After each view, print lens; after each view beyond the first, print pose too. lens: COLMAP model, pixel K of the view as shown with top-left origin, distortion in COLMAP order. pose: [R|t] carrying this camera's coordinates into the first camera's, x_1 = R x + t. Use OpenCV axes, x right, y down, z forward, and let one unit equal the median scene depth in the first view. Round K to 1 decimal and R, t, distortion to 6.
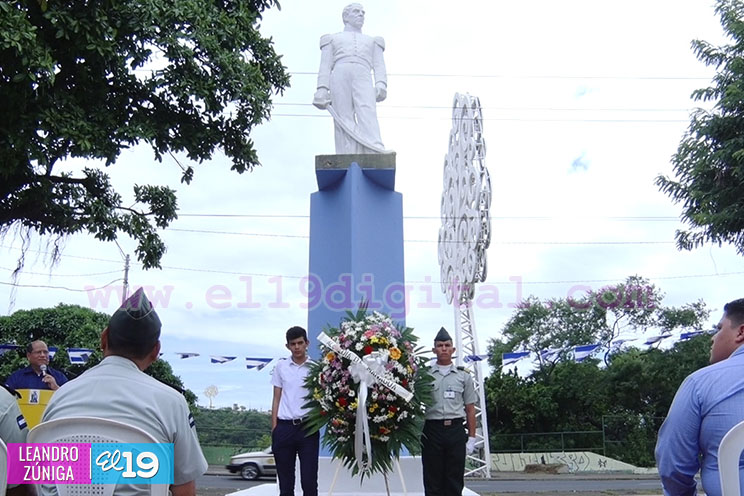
lens RADIAL K [[723.0, 0, 372.0], [0, 723.0, 248.0], [0, 0, 1]] dist [-0.116908, -0.002442]
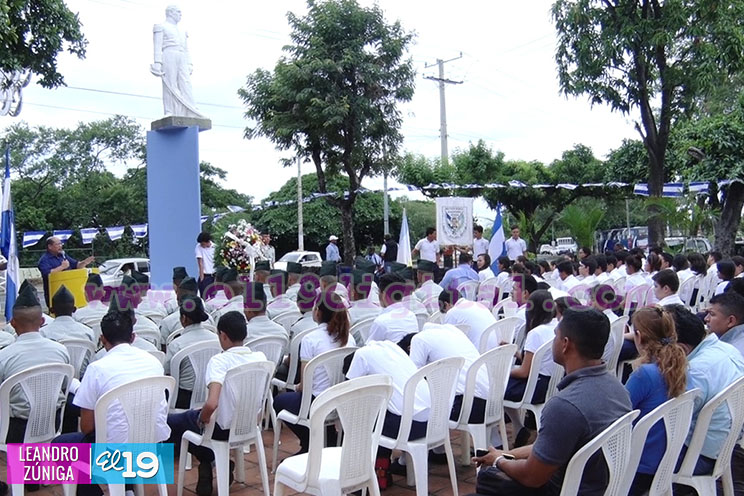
lens RADIAL K [[719.6, 0, 372.0], [0, 719.6, 248.0], [0, 0, 1]] dist [0.002922, -0.000575]
pose [[0.686670, -0.031471, 0.726288, -0.754746], [-0.164397, 0.966459, 0.197307, -0.183602], [-0.708137, -0.254884, 0.658465, -0.383839]]
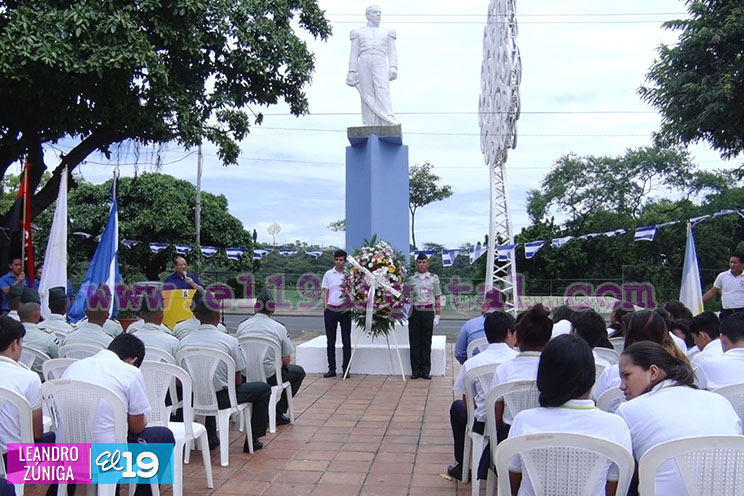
lens RADIAL K [[723.0, 0, 372.0], [0, 723.0, 248.0], [0, 0, 1]] dist [-0.116908, -0.002442]
pose [[0.996670, 0.000675, -0.081540, 0.073621], [0.017804, 0.974038, 0.225682, -0.170780], [0.079576, -0.226382, 0.970783, -0.391225]]
